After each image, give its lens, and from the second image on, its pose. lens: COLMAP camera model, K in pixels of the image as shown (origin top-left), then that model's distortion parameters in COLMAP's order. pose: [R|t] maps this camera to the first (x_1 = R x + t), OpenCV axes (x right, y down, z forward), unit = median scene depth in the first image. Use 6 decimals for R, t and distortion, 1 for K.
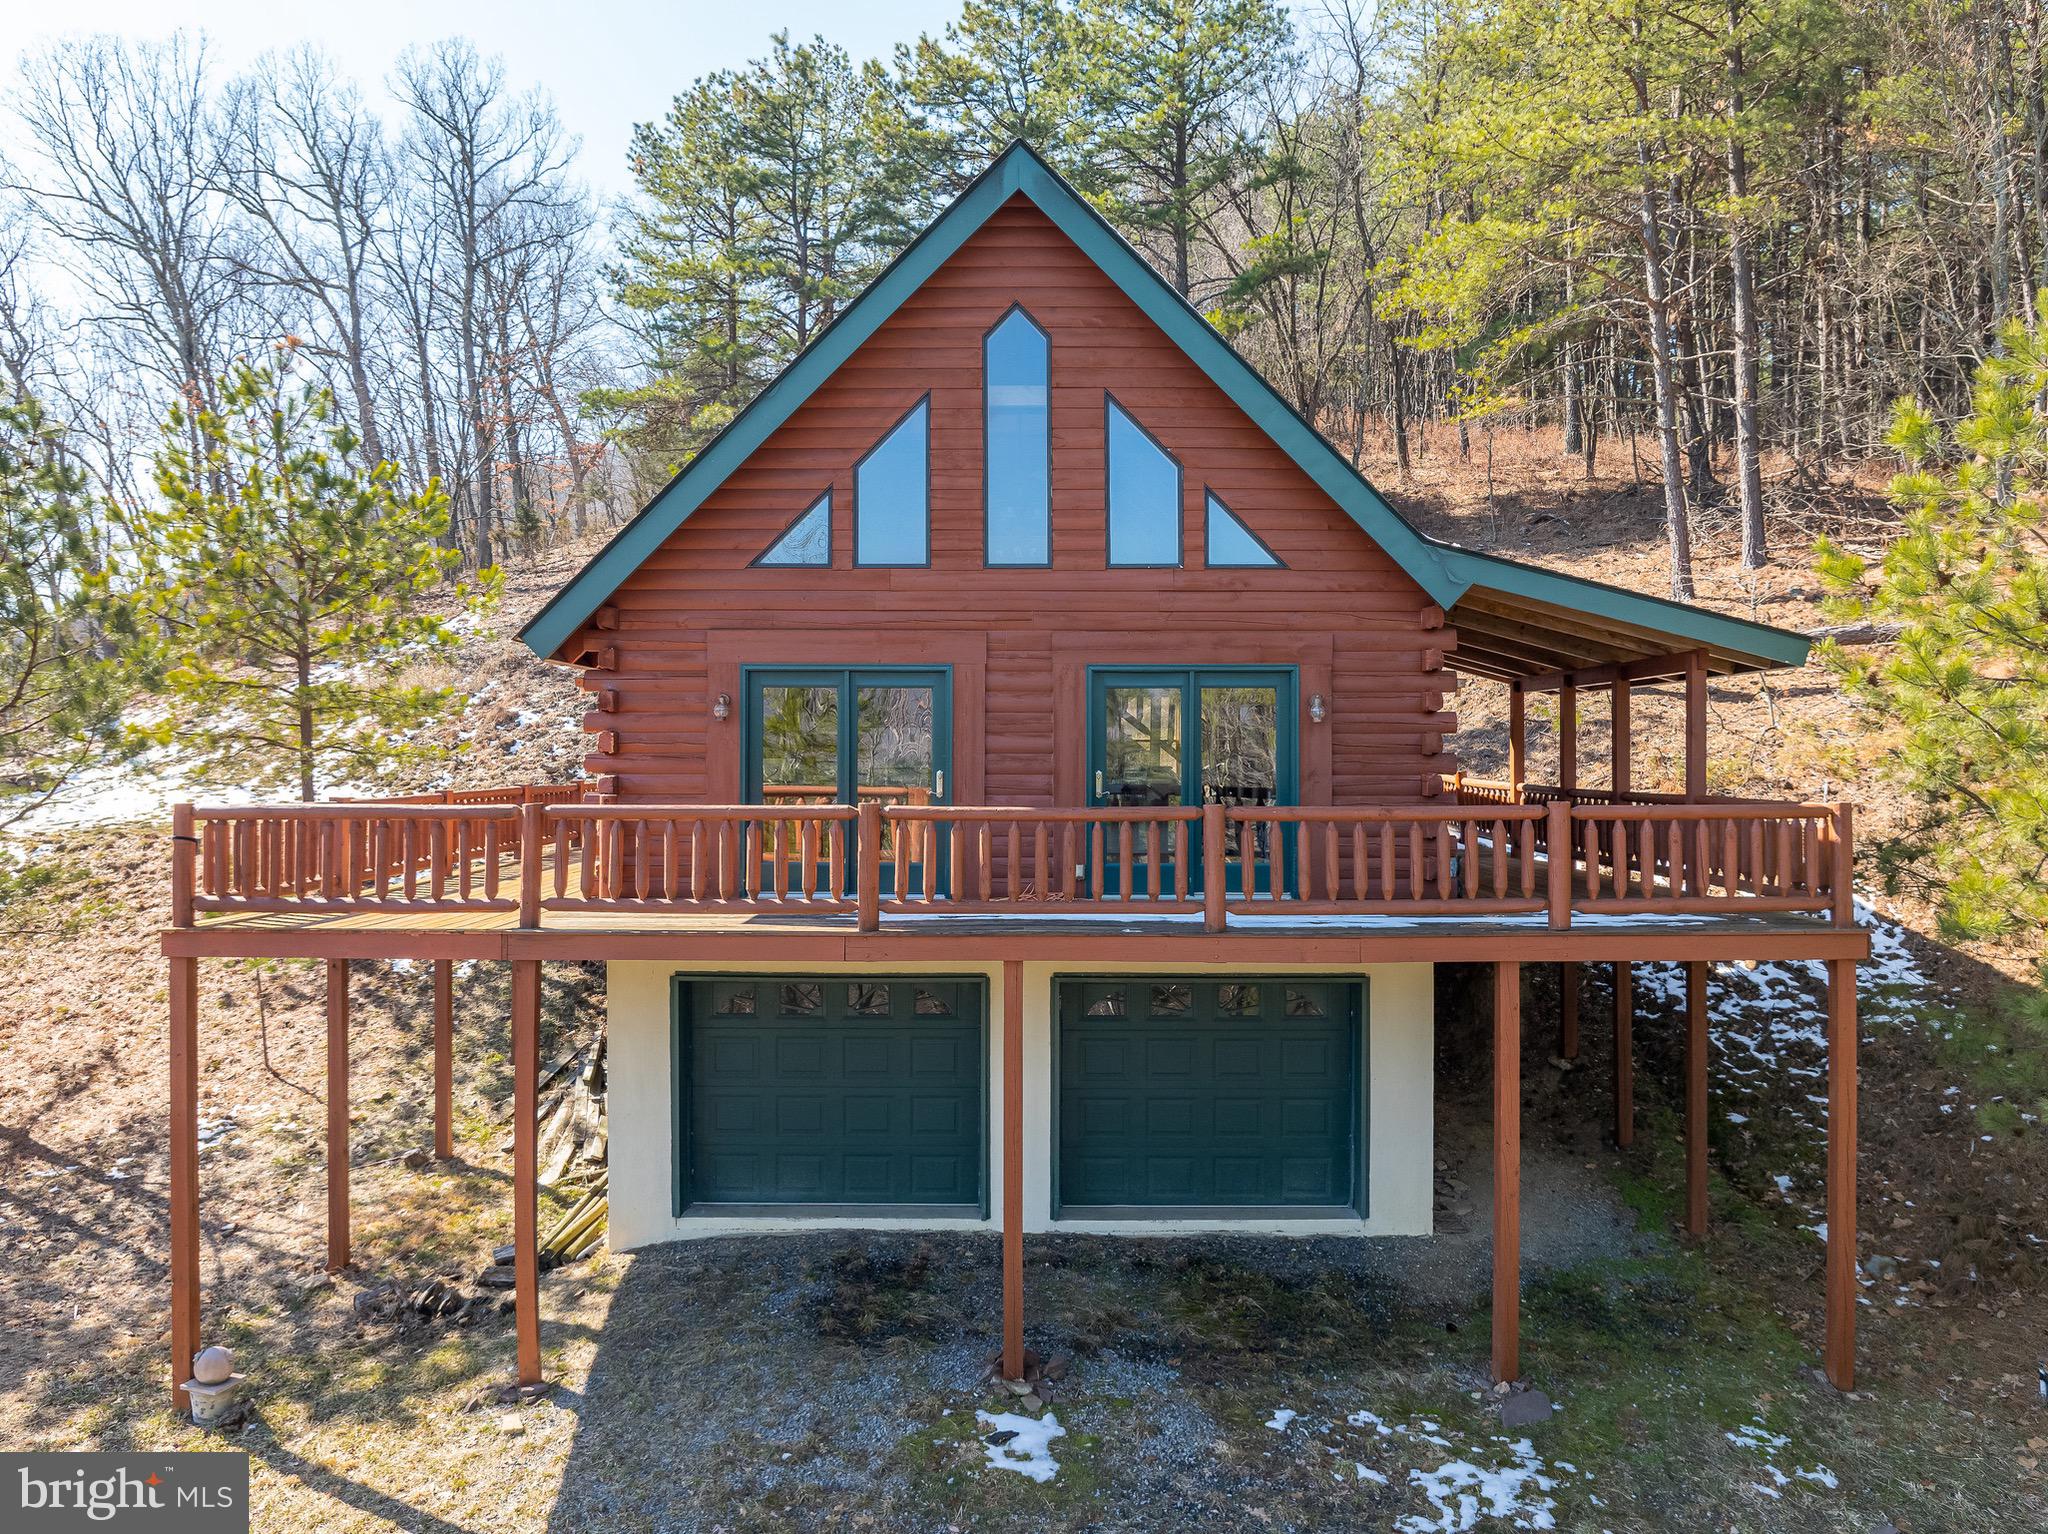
lens RADIAL K [[1452.7, 0, 995.8], [0, 1452.7, 757.4], [0, 0, 1]] dist [-0.058550, 0.031499]
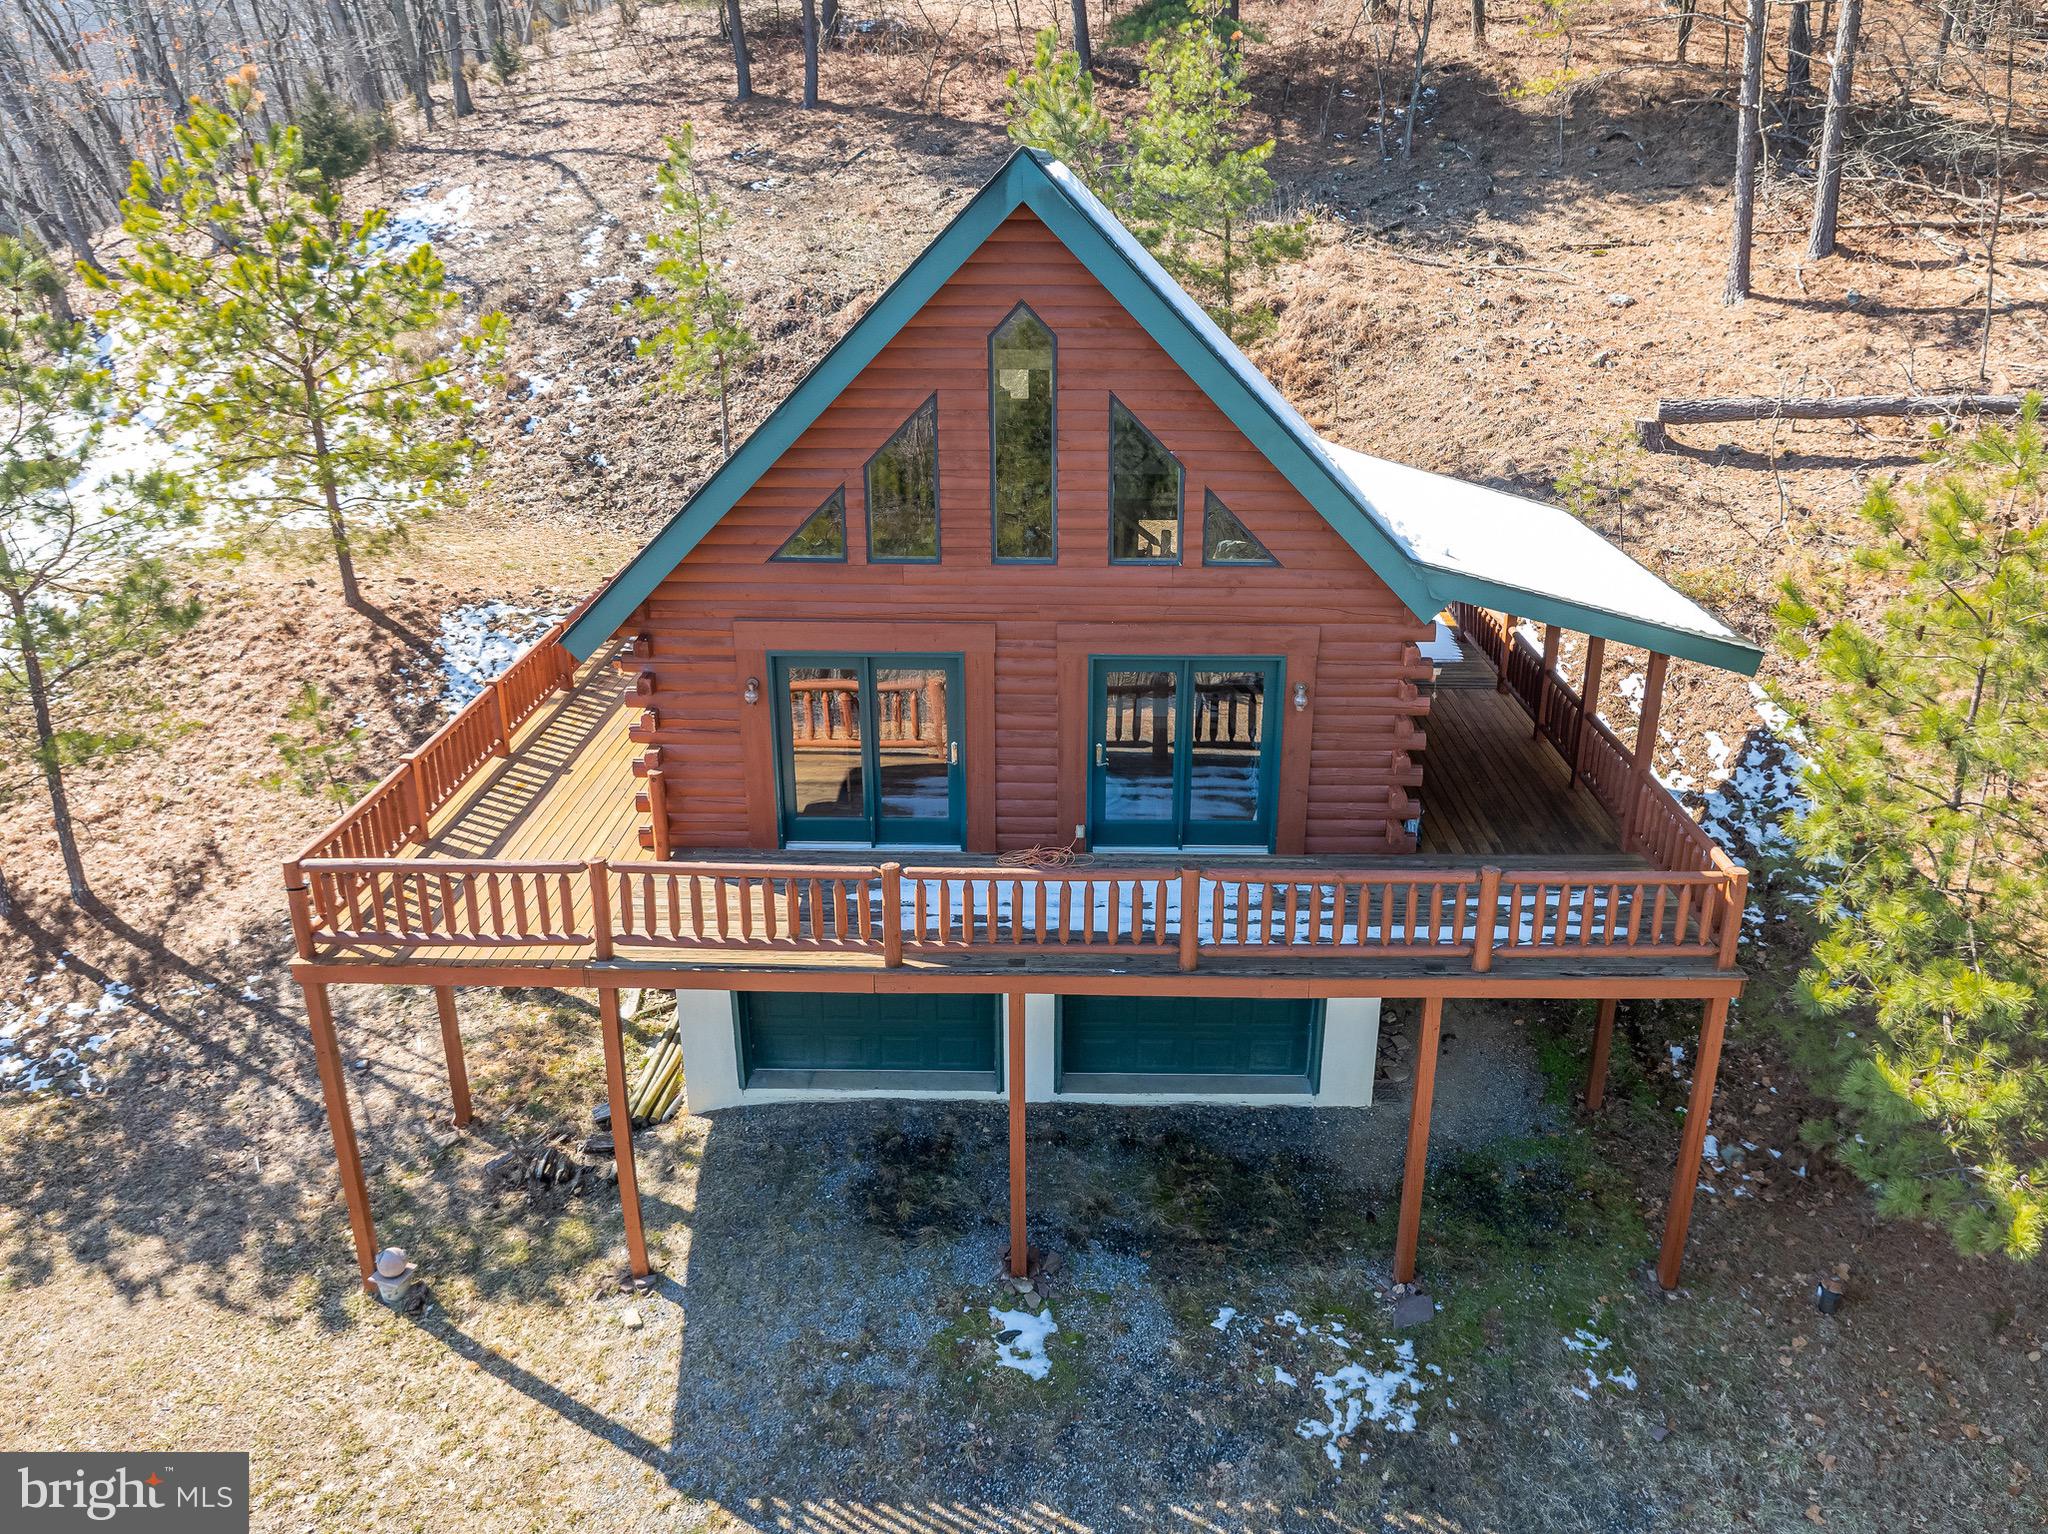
lens RADIAL K [[1515.7, 0, 1027.9], [0, 1515.7, 704.8], [0, 0, 1]] dist [-0.026451, -0.021640]
pose [[0.999982, -0.002762, -0.005409, 0.025459], [0.004524, 0.932911, 0.360078, -0.462464], [0.004052, -0.360096, 0.932906, -0.063889]]
